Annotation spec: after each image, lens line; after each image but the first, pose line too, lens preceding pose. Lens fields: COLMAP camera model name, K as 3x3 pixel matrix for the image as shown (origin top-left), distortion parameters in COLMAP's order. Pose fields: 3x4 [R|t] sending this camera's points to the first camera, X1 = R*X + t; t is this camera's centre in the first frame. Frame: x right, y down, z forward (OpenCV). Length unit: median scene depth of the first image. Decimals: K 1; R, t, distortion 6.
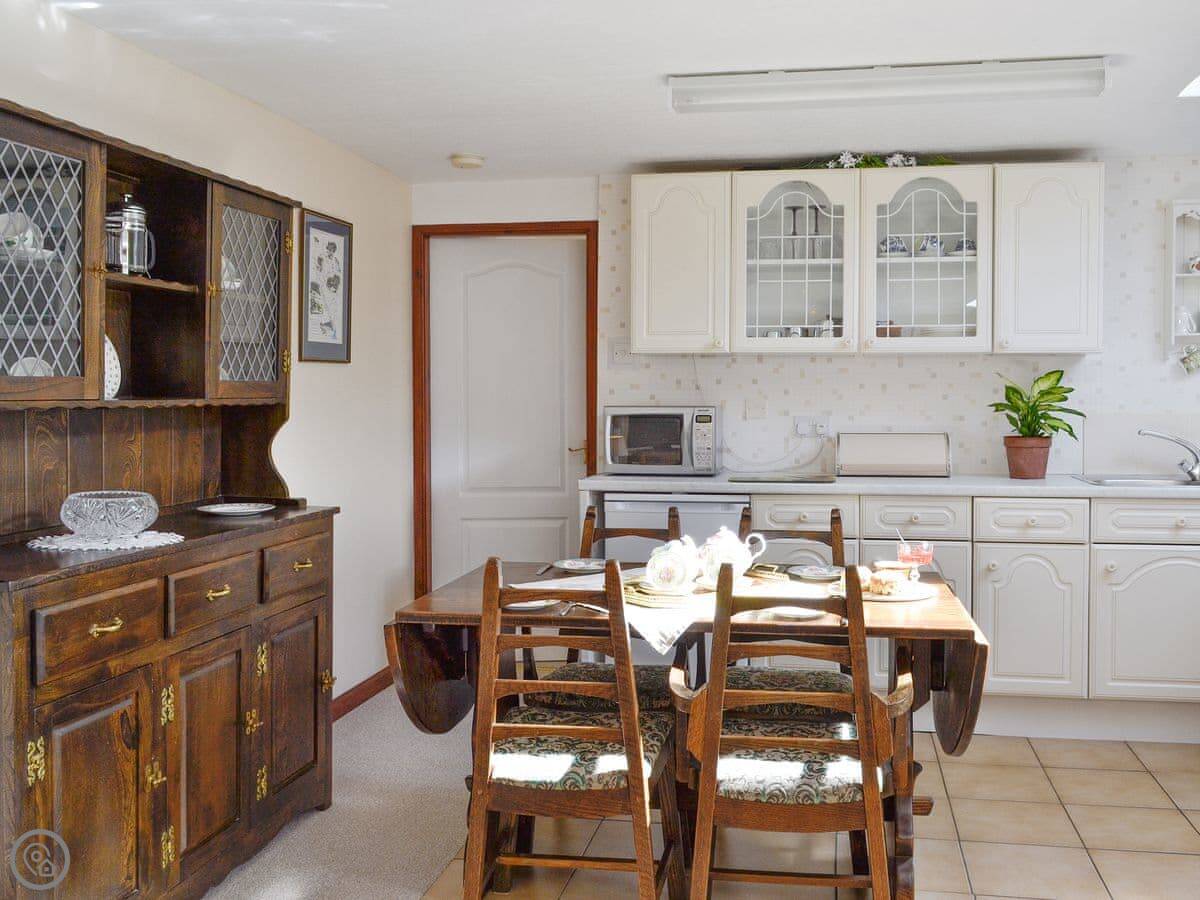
lens RADIAL K [[1127.4, 0, 630.5], [0, 1127.4, 418.1], [0, 0, 1]] dist [-0.016702, -0.007369]
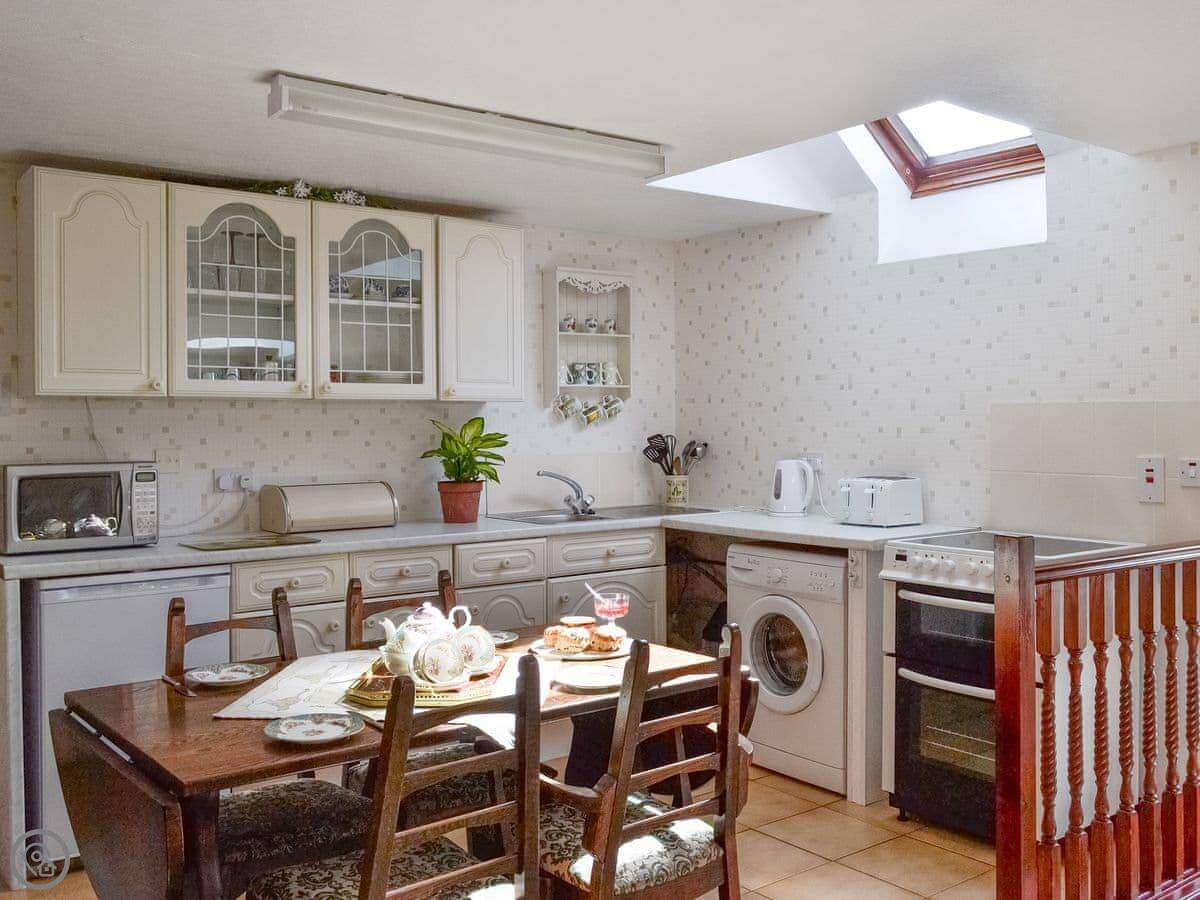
lens RADIAL K [[1127.4, 0, 630.5], [0, 1127.4, 418.1], [0, 0, 1]] dist [-0.016702, -0.007369]
pose [[0.670329, -0.001669, 0.742062, -0.307477], [0.022992, 0.999564, -0.018521, -0.018984], [-0.741708, 0.029476, 0.670075, 0.188591]]
